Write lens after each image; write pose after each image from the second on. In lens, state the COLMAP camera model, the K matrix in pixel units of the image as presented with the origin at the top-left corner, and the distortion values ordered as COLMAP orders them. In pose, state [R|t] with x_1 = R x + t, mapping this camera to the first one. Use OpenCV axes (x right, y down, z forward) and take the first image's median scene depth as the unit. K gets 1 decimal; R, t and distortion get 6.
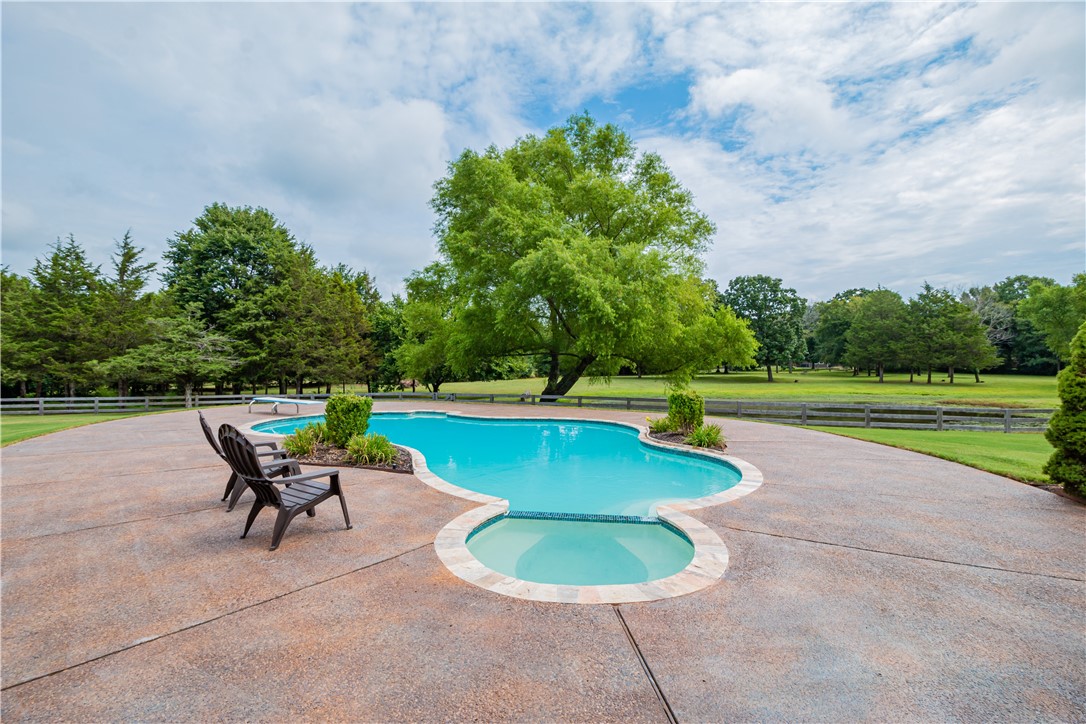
lens RADIAL K [[517.0, 0, 541.6], [0, 517.0, 356.7], [0, 0, 1]] dist [0.001861, -0.013888]
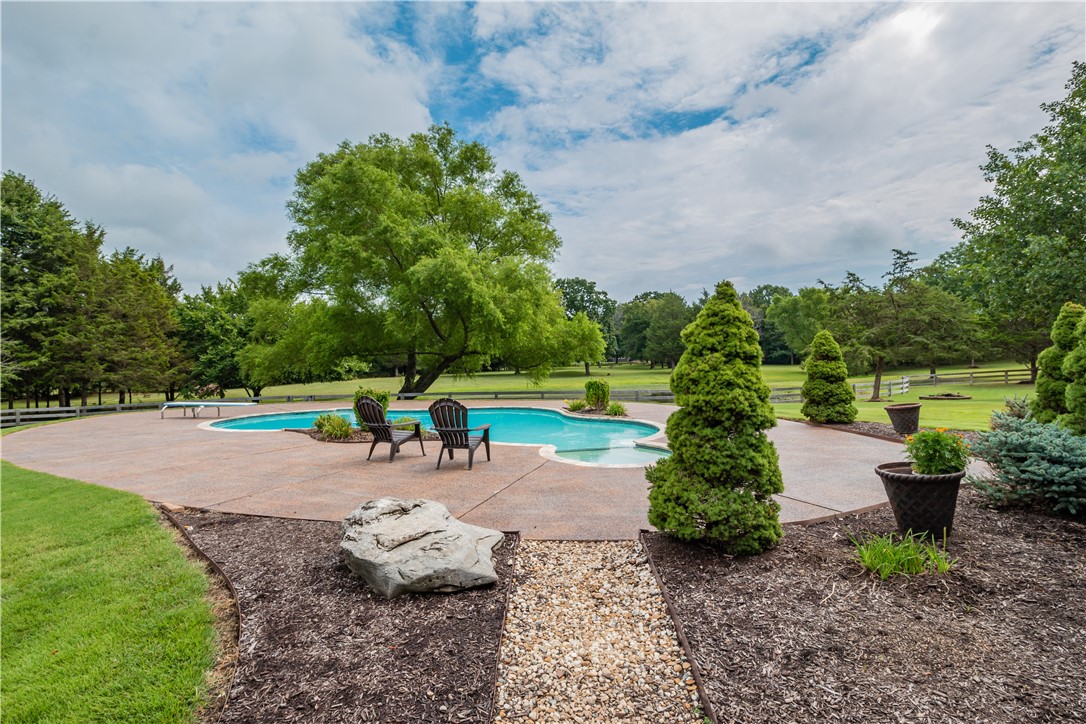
lens RADIAL K [[540.9, 0, 561.1], [0, 540.9, 359.6], [0, 0, 1]] dist [0.002422, -0.014297]
pose [[0.924453, -0.018255, 0.380859, -0.106291], [0.014476, 0.999813, 0.012785, -0.001785], [-0.381021, -0.006306, 0.924545, -0.091691]]
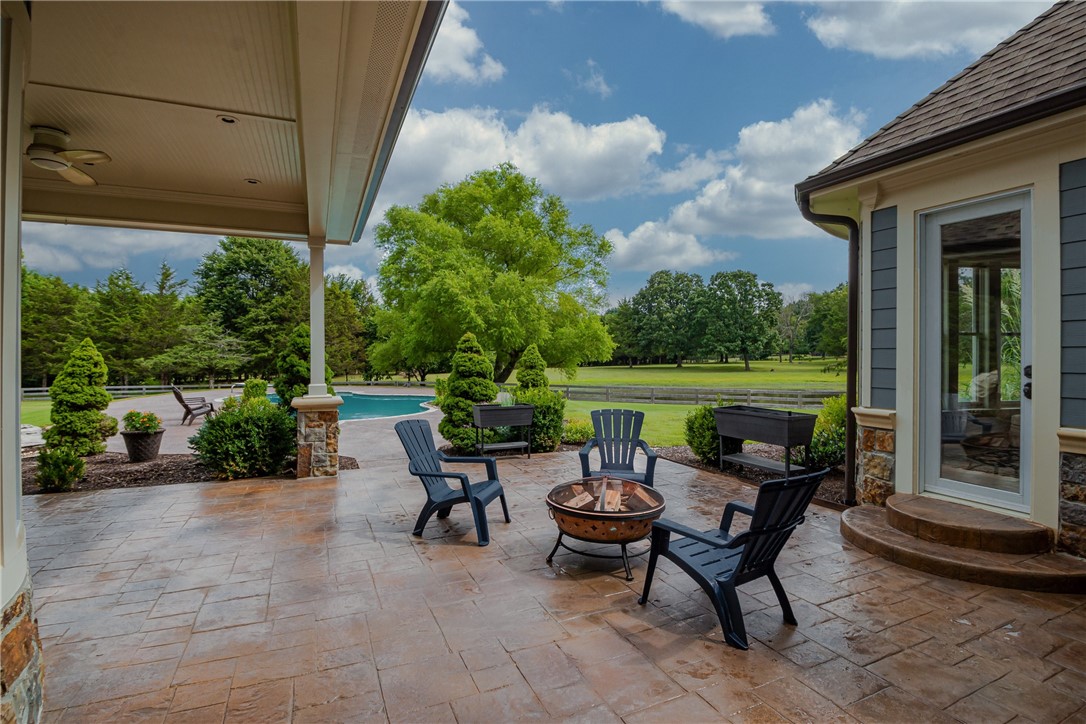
lens RADIAL K [[517.0, 0, 541.6], [0, 517.0, 356.7], [0, 0, 1]] dist [0.001861, -0.013888]
pose [[0.997988, -0.007541, -0.062955, 0.199589], [0.008731, 0.999788, 0.018648, -0.009776], [0.062801, -0.019160, 0.997842, -0.214370]]
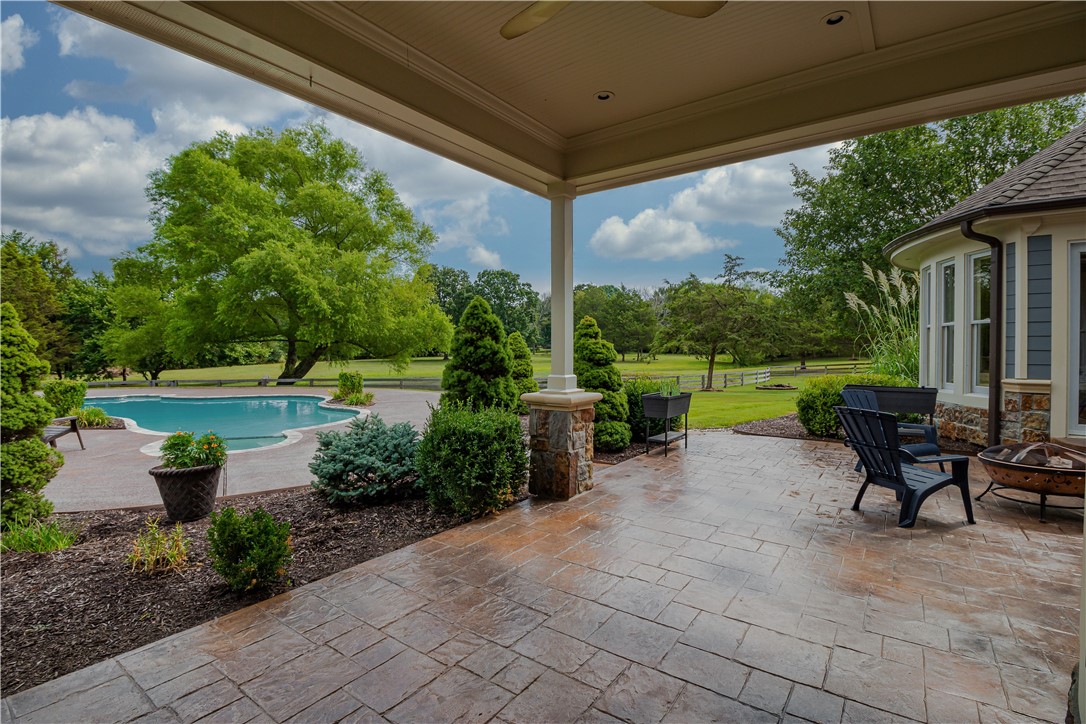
lens RADIAL K [[508.0, 0, 562.5], [0, 508.0, 350.2], [0, 0, 1]] dist [-0.027628, -0.000340]
pose [[0.886342, -0.008039, 0.462961, 0.038278], [-0.001906, 0.999777, 0.021010, -0.006922], [-0.463027, -0.019504, 0.886130, -0.157754]]
